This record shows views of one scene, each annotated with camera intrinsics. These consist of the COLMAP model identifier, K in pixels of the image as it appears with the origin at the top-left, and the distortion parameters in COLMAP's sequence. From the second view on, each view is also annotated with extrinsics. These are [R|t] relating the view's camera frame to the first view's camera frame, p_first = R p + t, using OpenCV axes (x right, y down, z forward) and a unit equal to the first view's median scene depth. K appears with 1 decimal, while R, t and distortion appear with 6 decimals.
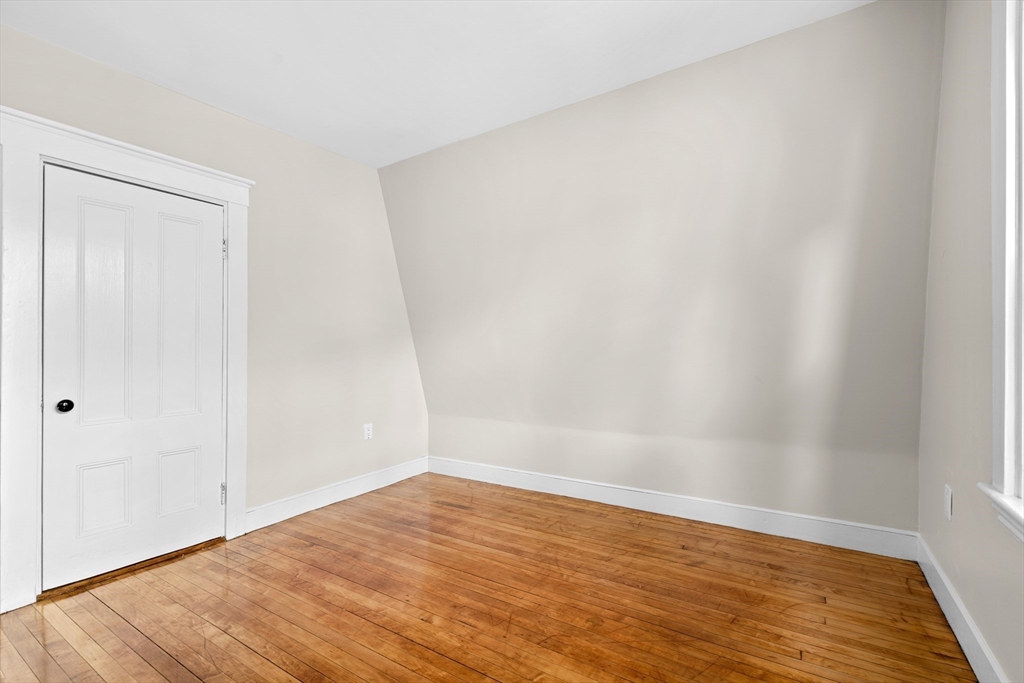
lens RADIAL K [[467.5, 0, 513.0], [0, 467.5, 344.9], [0, 0, 1]] dist [-0.003157, 0.000971]
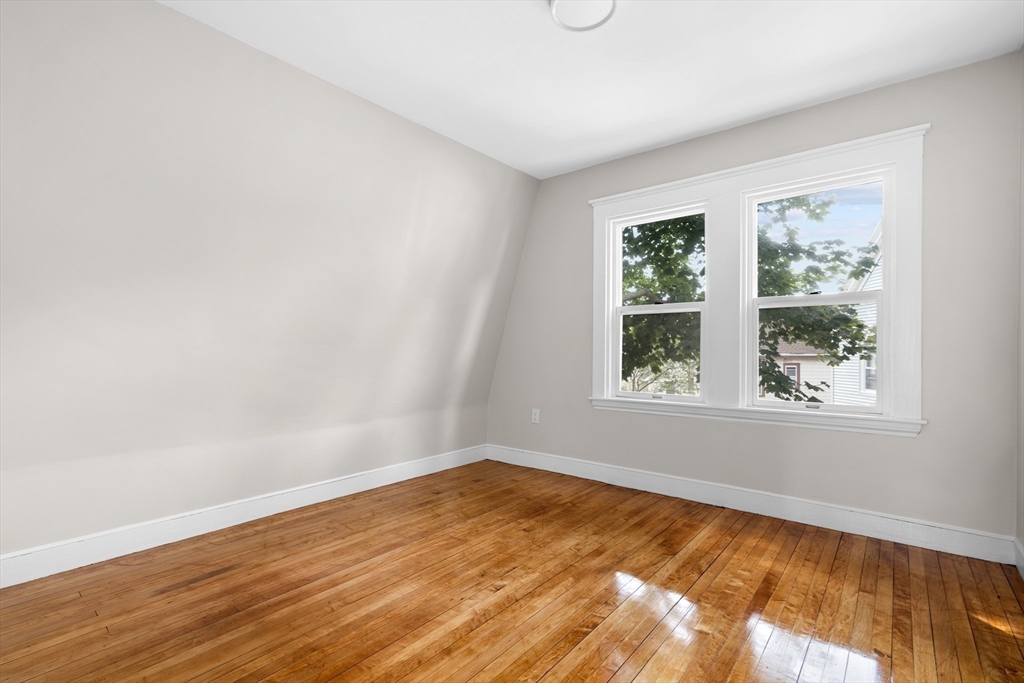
lens RADIAL K [[467.5, 0, 516.3], [0, 467.5, 346.2], [0, 0, 1]] dist [-0.003157, 0.000971]
pose [[0.101819, 0.013728, 0.994708, -0.908383], [-0.014928, 0.999813, -0.012270, 0.019568], [-0.994691, -0.013599, 0.102005, 0.600703]]
